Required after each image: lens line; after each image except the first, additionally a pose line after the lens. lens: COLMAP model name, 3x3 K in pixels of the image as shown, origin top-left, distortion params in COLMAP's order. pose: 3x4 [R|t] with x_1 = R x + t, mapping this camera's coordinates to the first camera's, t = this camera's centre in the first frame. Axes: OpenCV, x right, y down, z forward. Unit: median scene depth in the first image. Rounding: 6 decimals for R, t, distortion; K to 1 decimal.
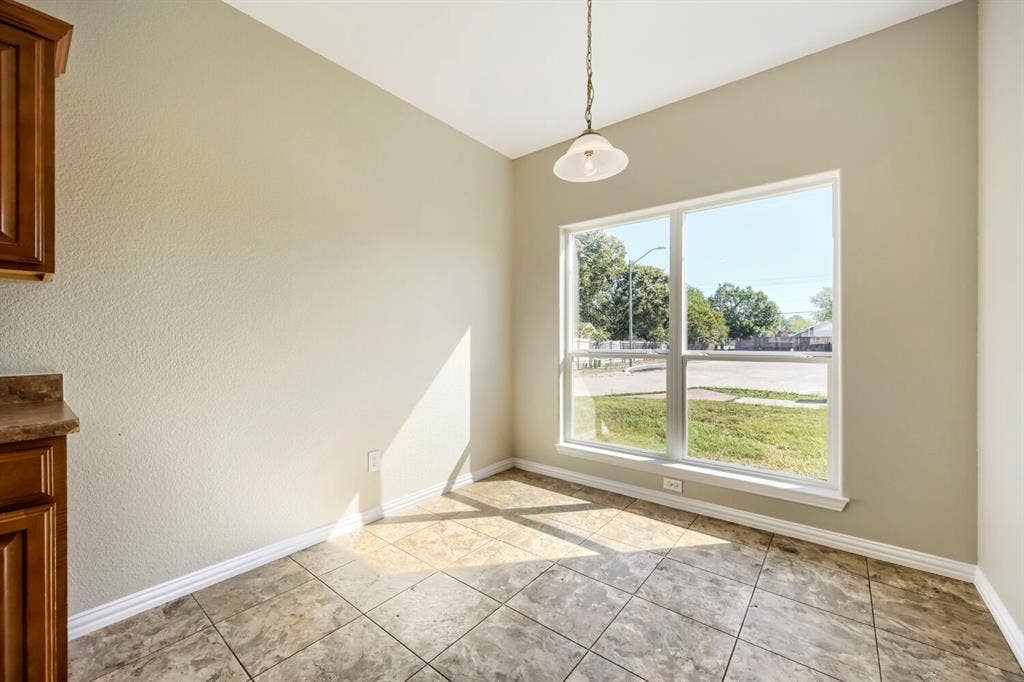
lens RADIAL K [[402.8, 0, 510.8], [0, 402.8, 343.4], [0, 0, 1]] dist [0.002809, -0.000564]
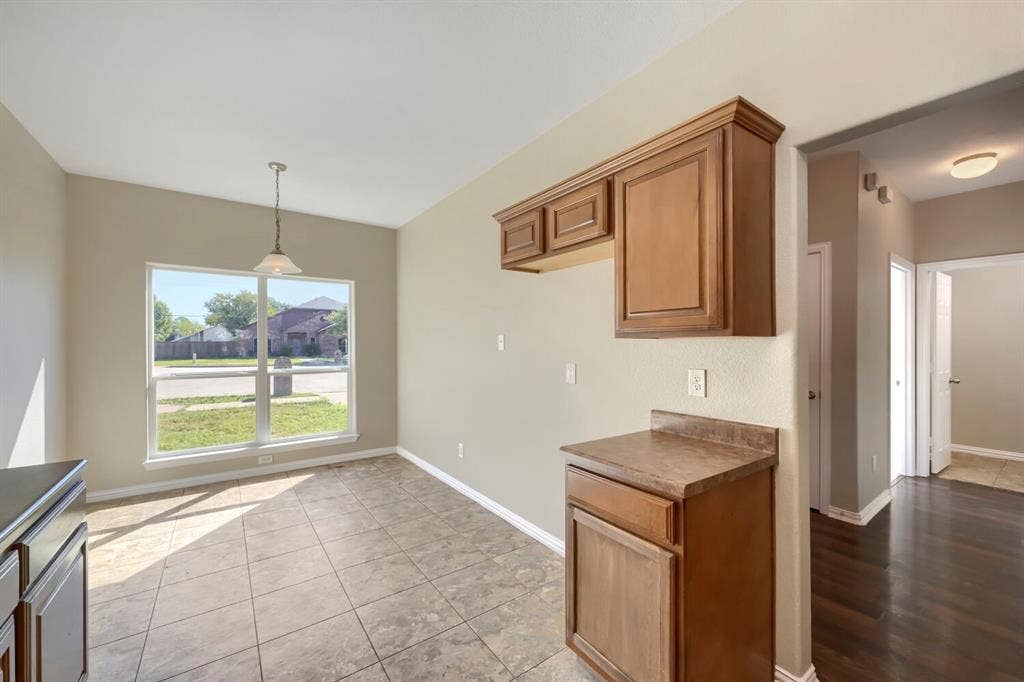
lens RADIAL K [[402.8, 0, 515.0], [0, 402.8, 343.9], [0, 0, 1]] dist [0.002809, -0.000564]
pose [[0.256579, -0.000447, 0.966523, -0.806553], [0.005742, 0.999983, -0.001061, -0.073273], [-0.966506, 0.005822, 0.256577, -0.285057]]
